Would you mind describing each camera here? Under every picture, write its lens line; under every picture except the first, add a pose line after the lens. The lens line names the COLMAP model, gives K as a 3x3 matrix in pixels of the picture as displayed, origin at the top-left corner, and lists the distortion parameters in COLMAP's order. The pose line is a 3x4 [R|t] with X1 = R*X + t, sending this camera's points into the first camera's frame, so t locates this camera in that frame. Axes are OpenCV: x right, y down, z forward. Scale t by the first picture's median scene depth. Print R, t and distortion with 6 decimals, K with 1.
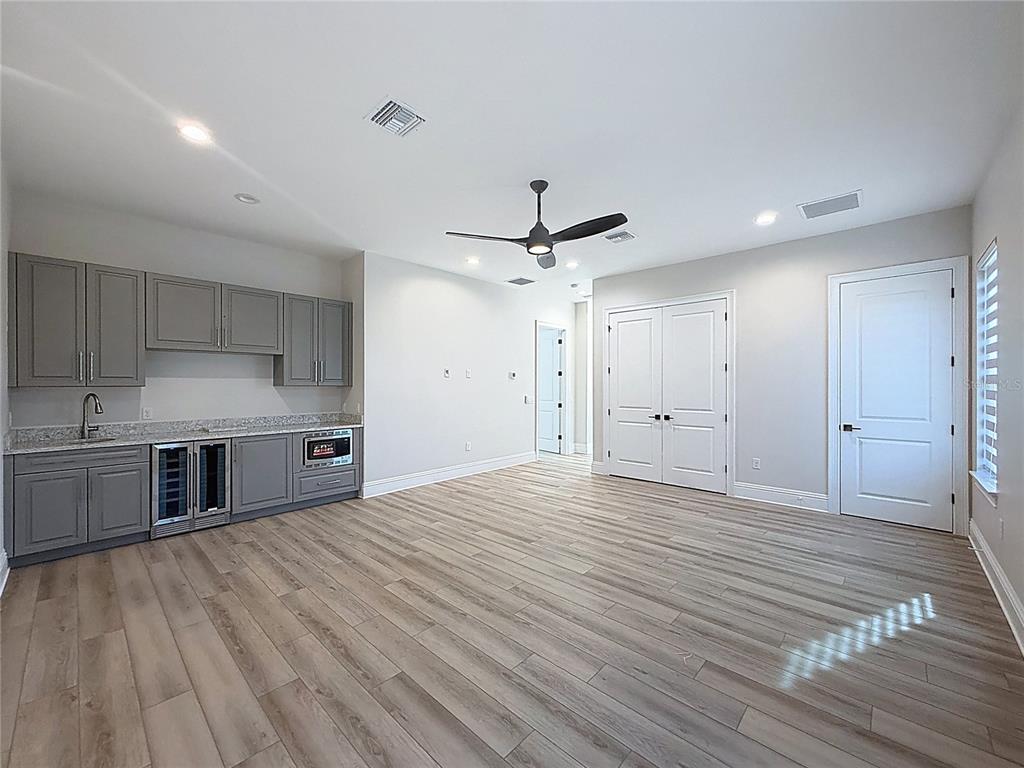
lens RADIAL K [[413.6, 0, 509.7], [0, 413.6, 384.3], [0, 0, 1]] dist [-0.001609, -0.000378]
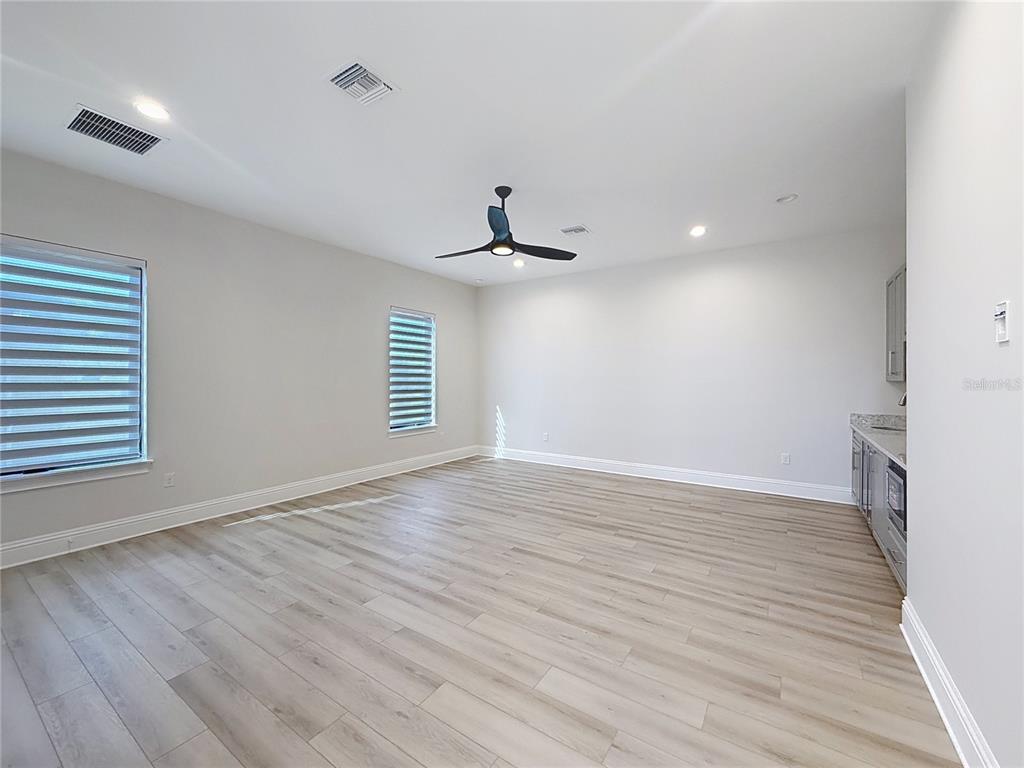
lens RADIAL K [[413.6, 0, 509.7], [0, 413.6, 384.3], [0, 0, 1]] dist [-0.001609, -0.000378]
pose [[-0.986364, -0.000111, -0.164576, 0.214597], [-0.002913, 0.999855, 0.016786, -0.000273], [0.164551, 0.017036, -0.986222, 1.929504]]
